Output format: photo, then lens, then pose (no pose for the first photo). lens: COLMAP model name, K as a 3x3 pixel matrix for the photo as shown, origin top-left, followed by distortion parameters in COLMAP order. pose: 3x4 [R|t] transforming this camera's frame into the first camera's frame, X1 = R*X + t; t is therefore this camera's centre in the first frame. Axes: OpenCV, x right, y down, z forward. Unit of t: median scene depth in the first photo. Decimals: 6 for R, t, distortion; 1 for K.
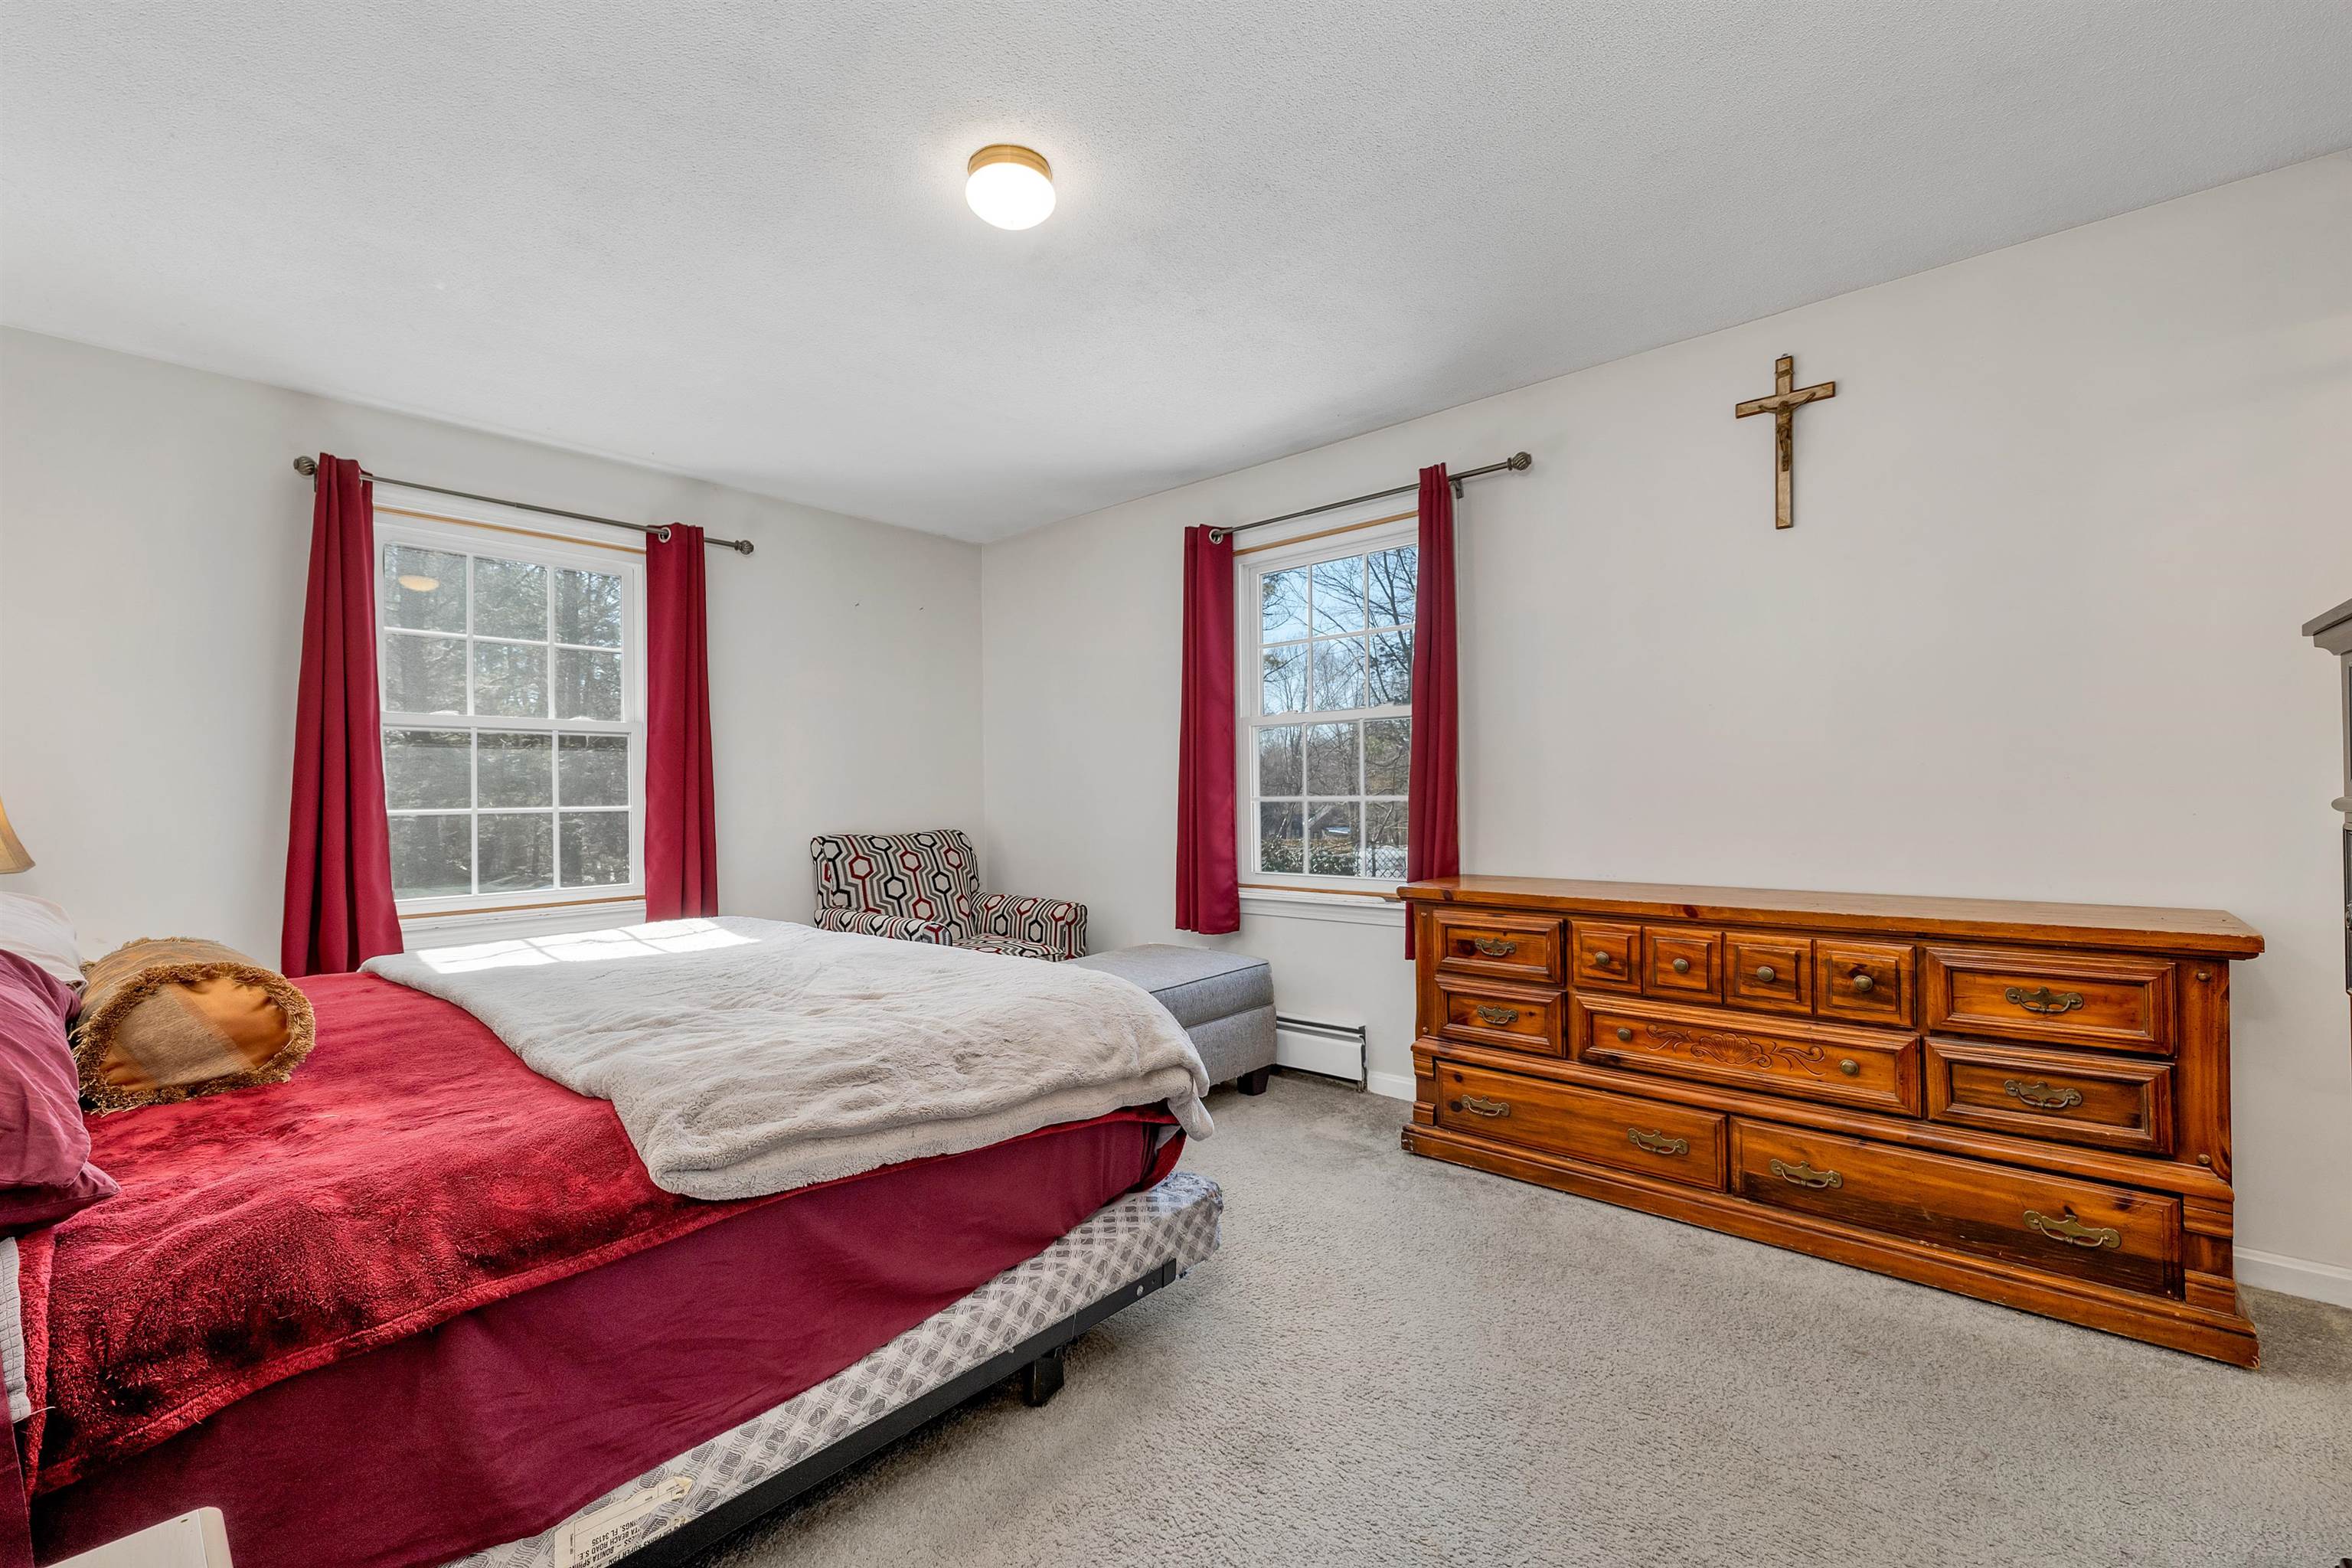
lens RADIAL K [[954.9, 0, 1176.3], [0, 954.9, 789.4], [0, 0, 1]] dist [0.001116, 0.000480]
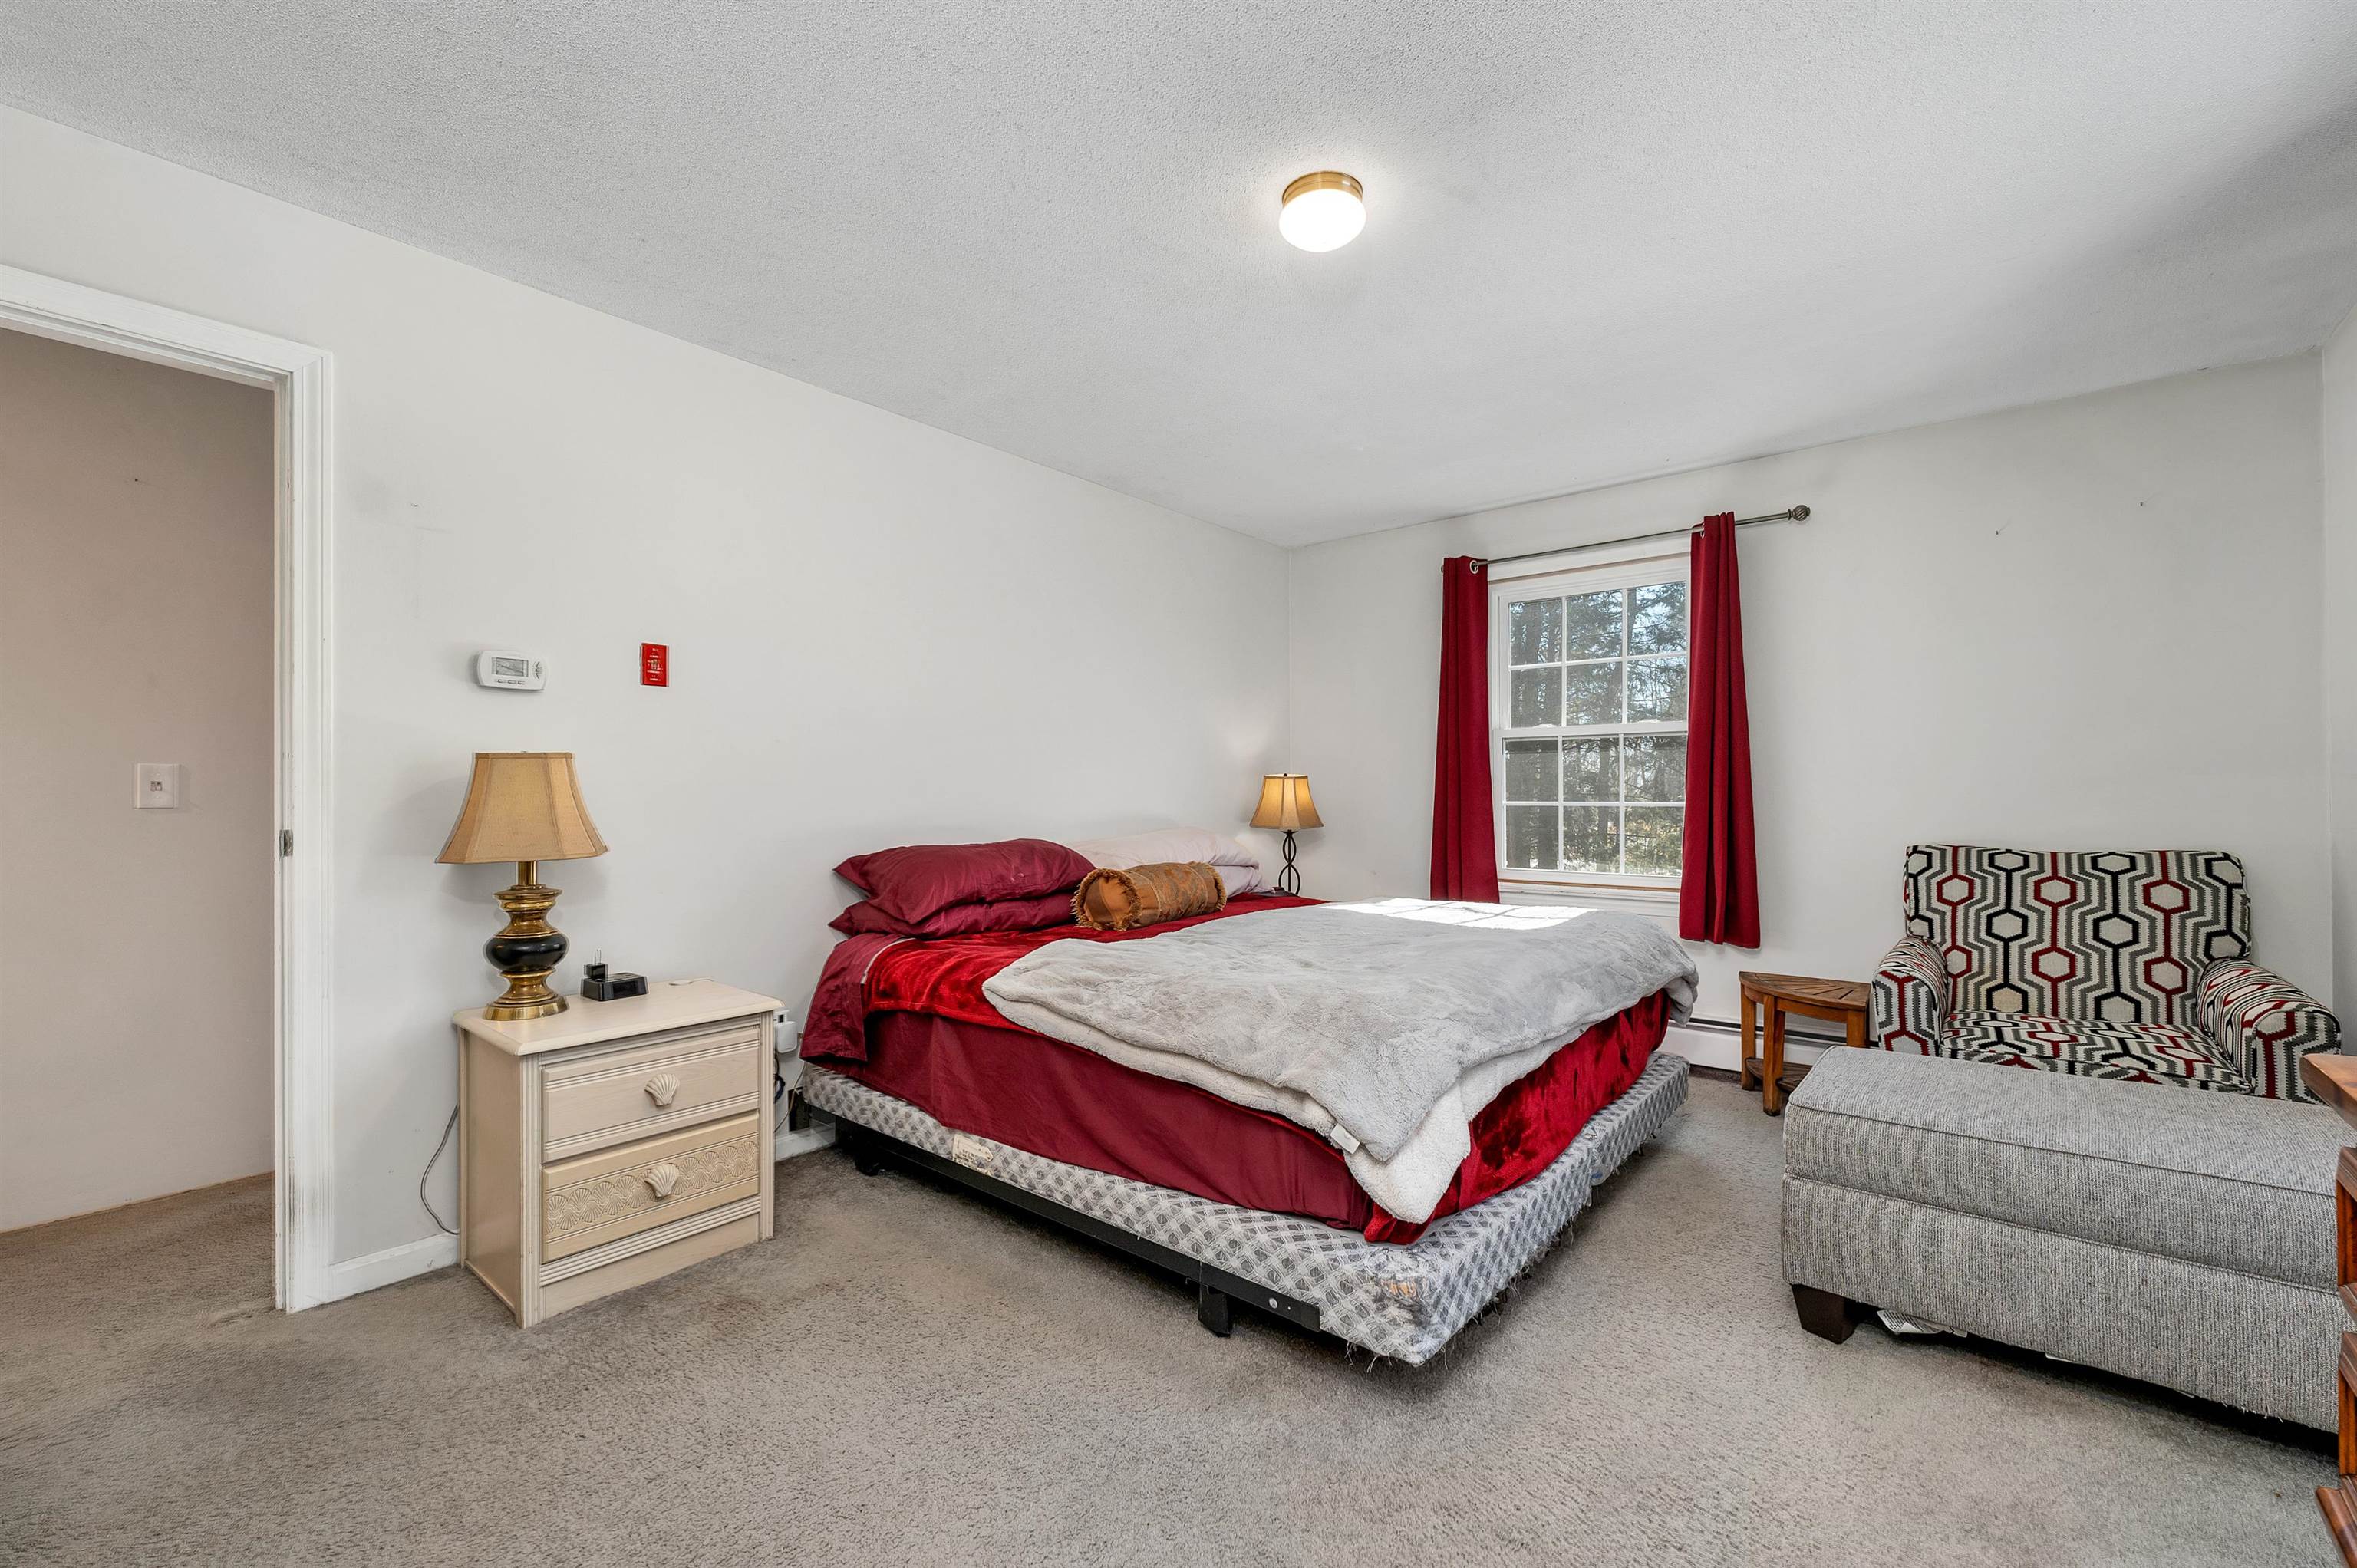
lens RADIAL K [[956.8, 0, 1167.2], [0, 956.8, 786.3], [0, 0, 1]] dist [0.000904, 0.000069]
pose [[0.037201, 0.002569, -0.999305, 0.875436], [0.005564, 0.999981, 0.002778, -0.010902], [0.999292, -0.005664, 0.037186, 0.795402]]
